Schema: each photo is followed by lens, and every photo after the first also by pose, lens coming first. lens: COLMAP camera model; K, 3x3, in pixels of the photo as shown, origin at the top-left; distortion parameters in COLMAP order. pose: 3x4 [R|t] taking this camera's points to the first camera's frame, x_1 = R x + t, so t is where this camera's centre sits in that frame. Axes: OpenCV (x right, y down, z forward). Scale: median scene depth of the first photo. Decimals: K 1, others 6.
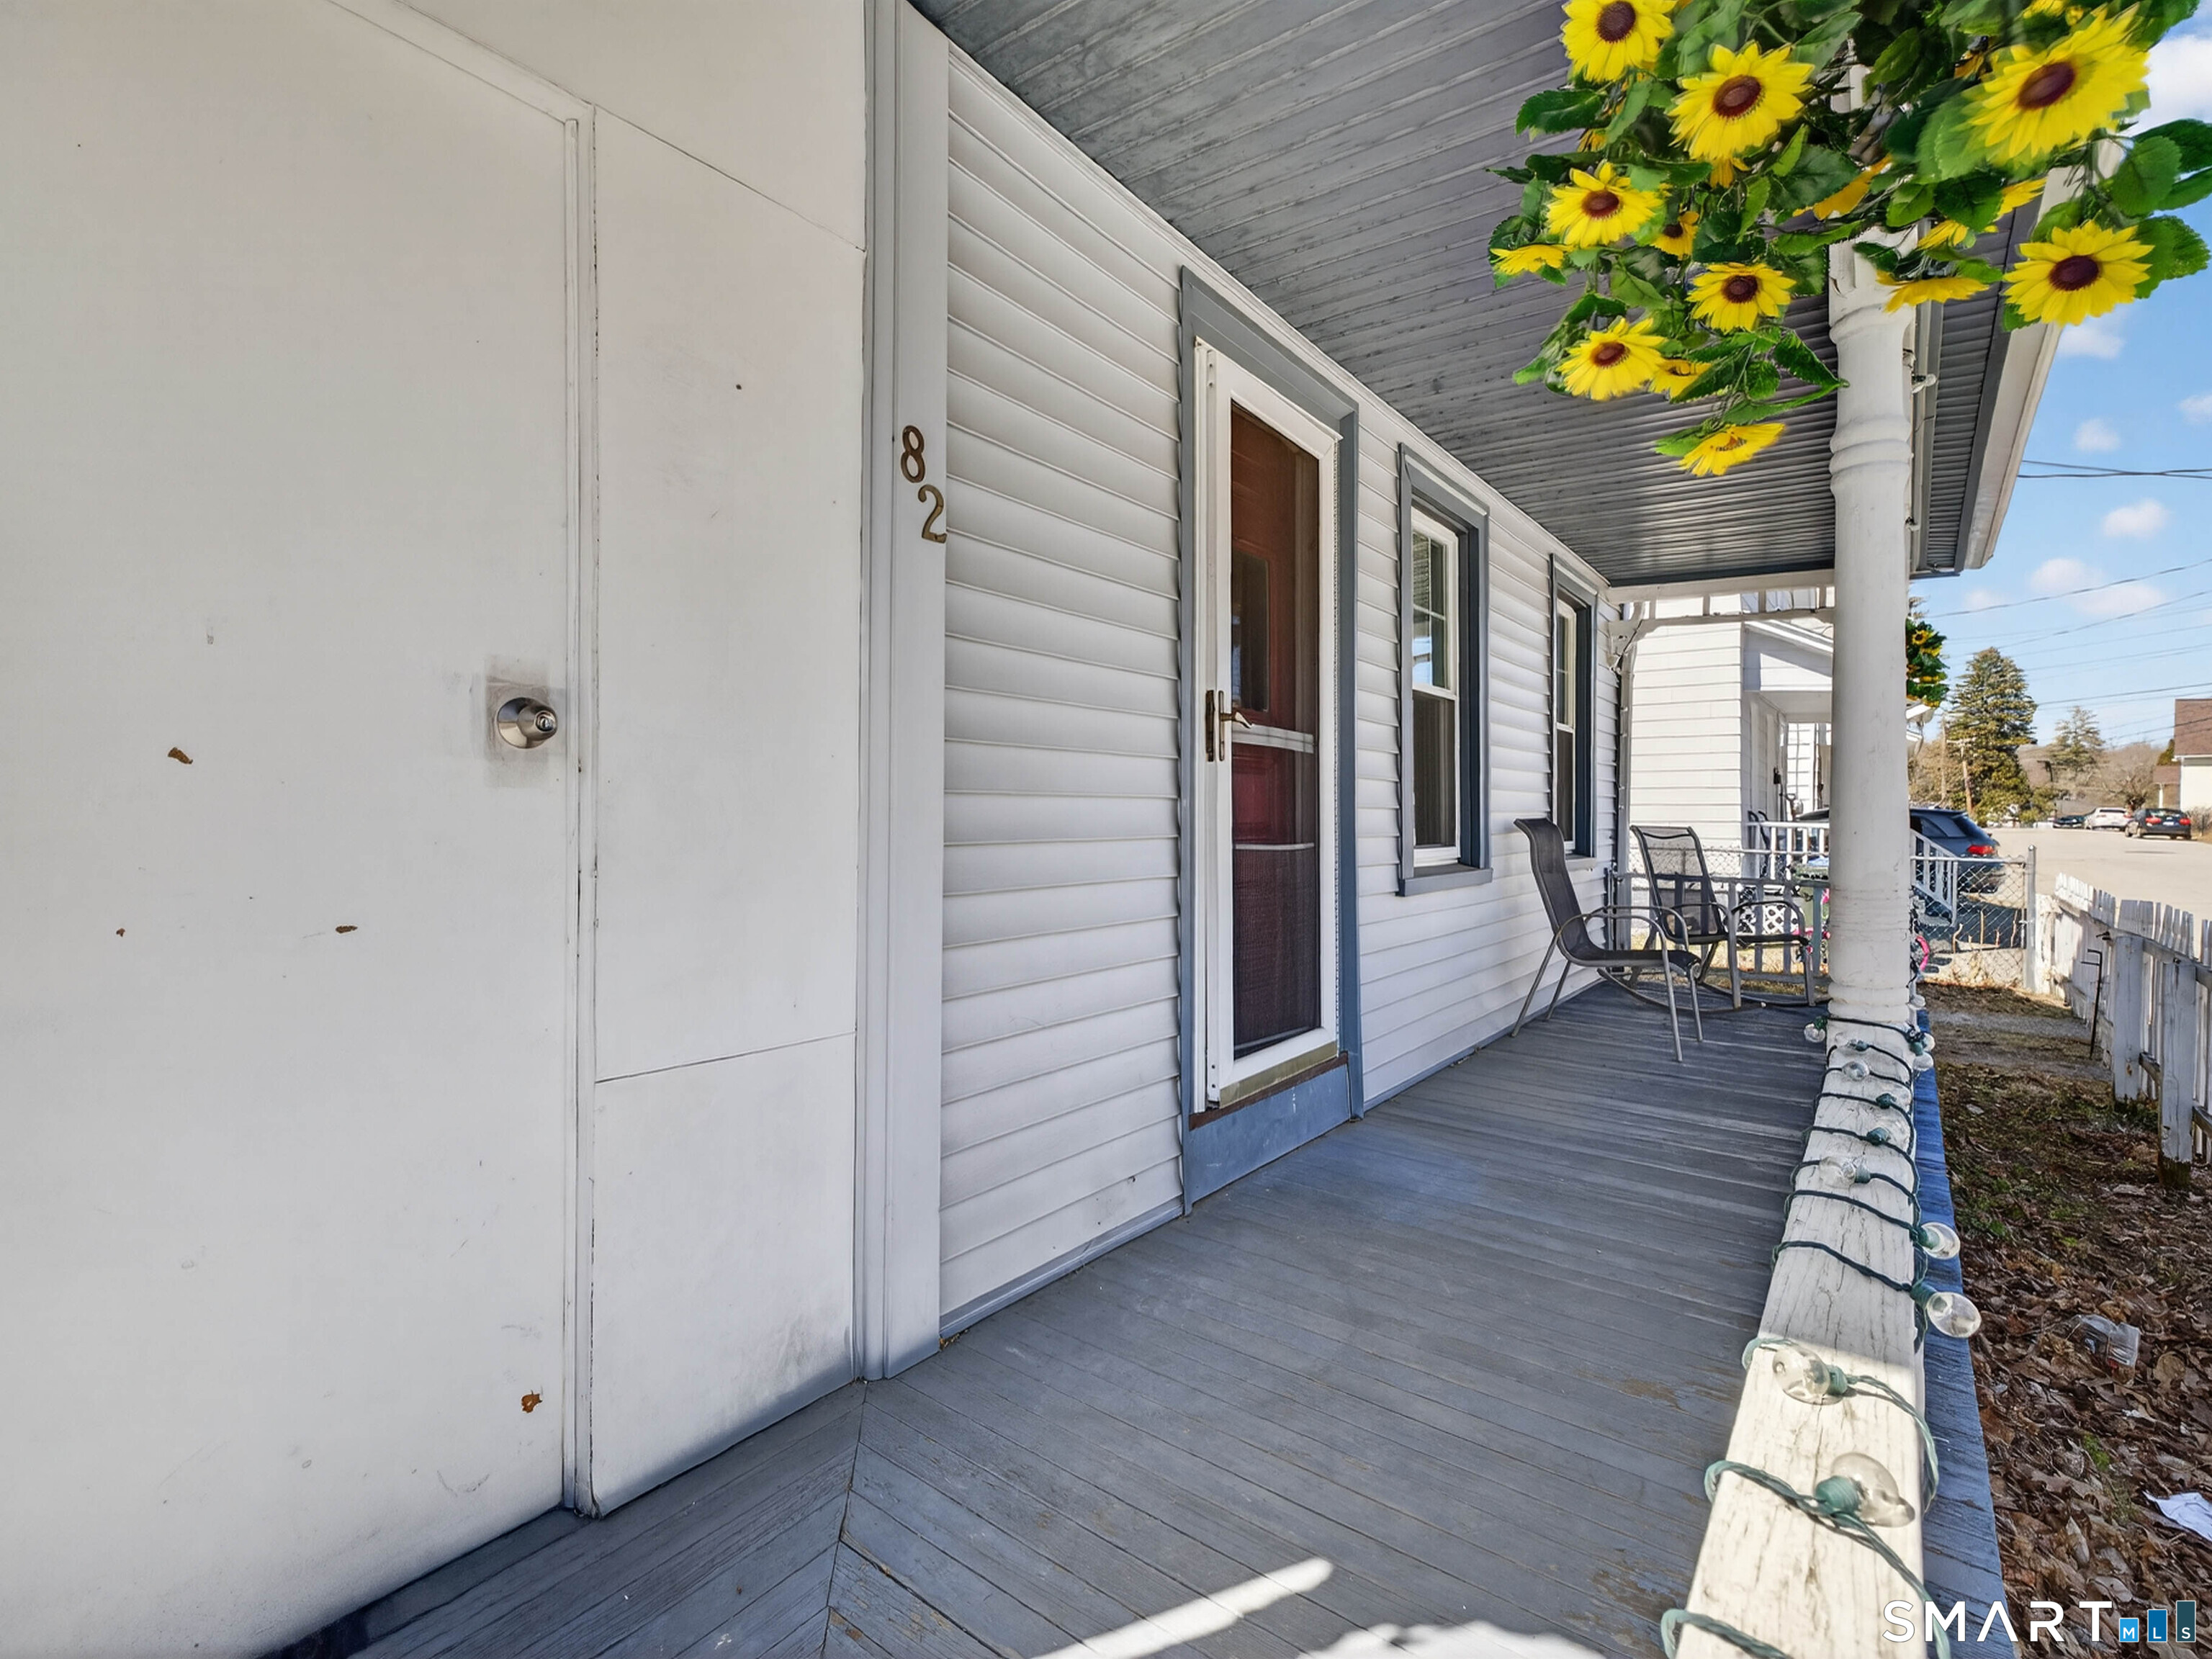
lens RADIAL K [[1039.2, 0, 1108.2], [0, 1039.2, 832.0], [0, 0, 1]] dist [0.009975, -0.000659]
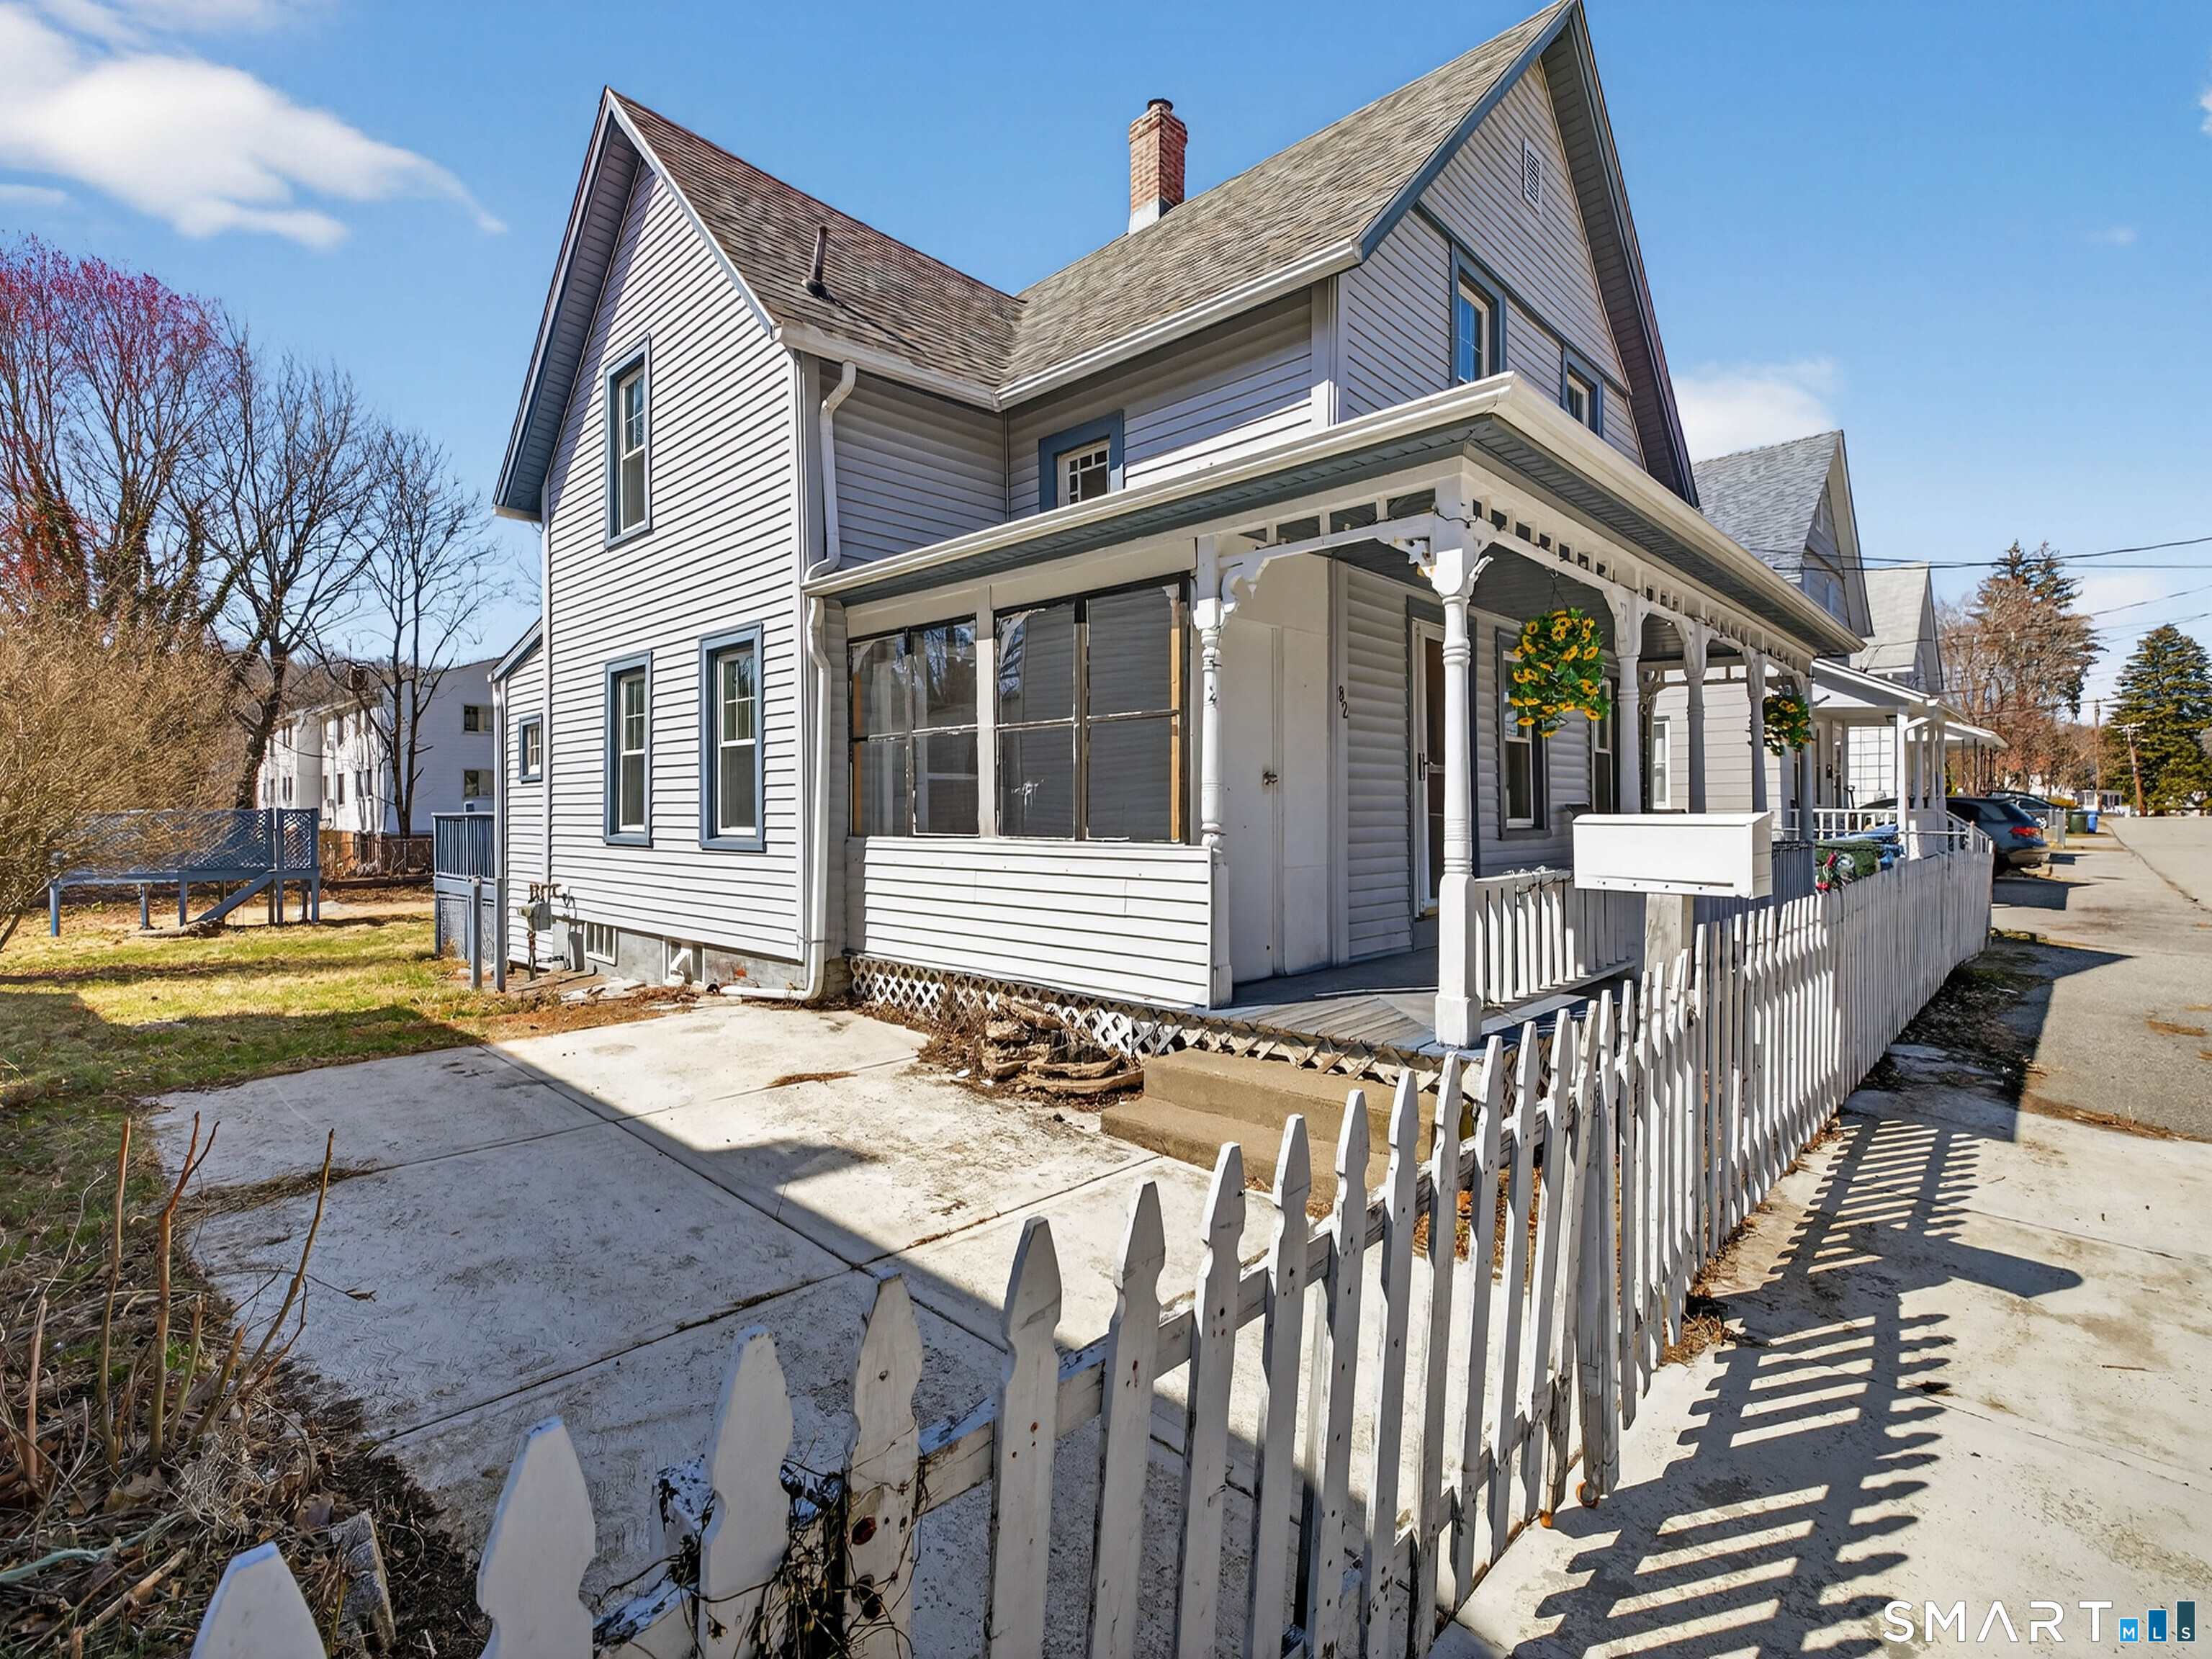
lens RADIAL K [[1039.2, 0, 1099.2], [0, 1039.2, 816.7], [0, 0, 1]] dist [0.009975, -0.000659]
pose [[0.993972, -0.009564, -0.109215, -0.298265], [0.008098, 0.999871, -0.013857, 0.037248], [0.109334, 0.012889, 0.993922, -1.191401]]
